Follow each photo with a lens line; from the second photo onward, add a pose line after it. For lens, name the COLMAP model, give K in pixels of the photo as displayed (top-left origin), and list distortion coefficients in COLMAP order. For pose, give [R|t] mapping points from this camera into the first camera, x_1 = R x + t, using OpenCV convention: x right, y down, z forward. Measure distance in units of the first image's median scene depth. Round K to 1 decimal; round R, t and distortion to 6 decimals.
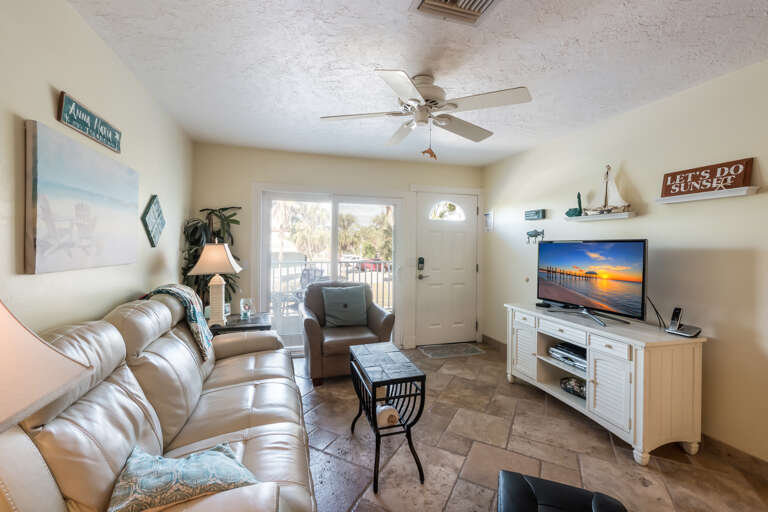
lens RADIAL K [[320.0, 0, 383.5], [0, 320.0, 241.9], [0, 0, 1]] dist [-0.001159, 0.000064]
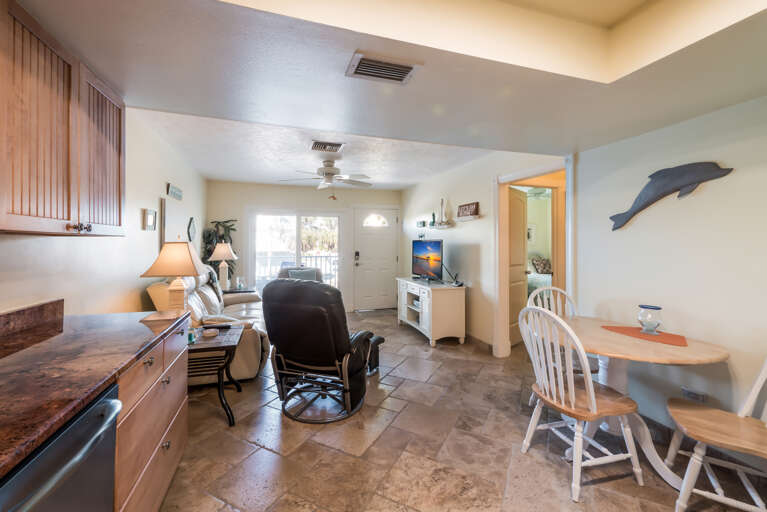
lens RADIAL K [[319.6, 0, 383.0], [0, 319.6, 241.9], [0, 0, 1]] dist [-0.001159, 0.000064]
pose [[0.999637, -0.005669, 0.026350, 0.305716], [0.005587, 0.999979, 0.003192, -0.000928], [-0.026367, -0.003044, 0.999648, -0.773330]]
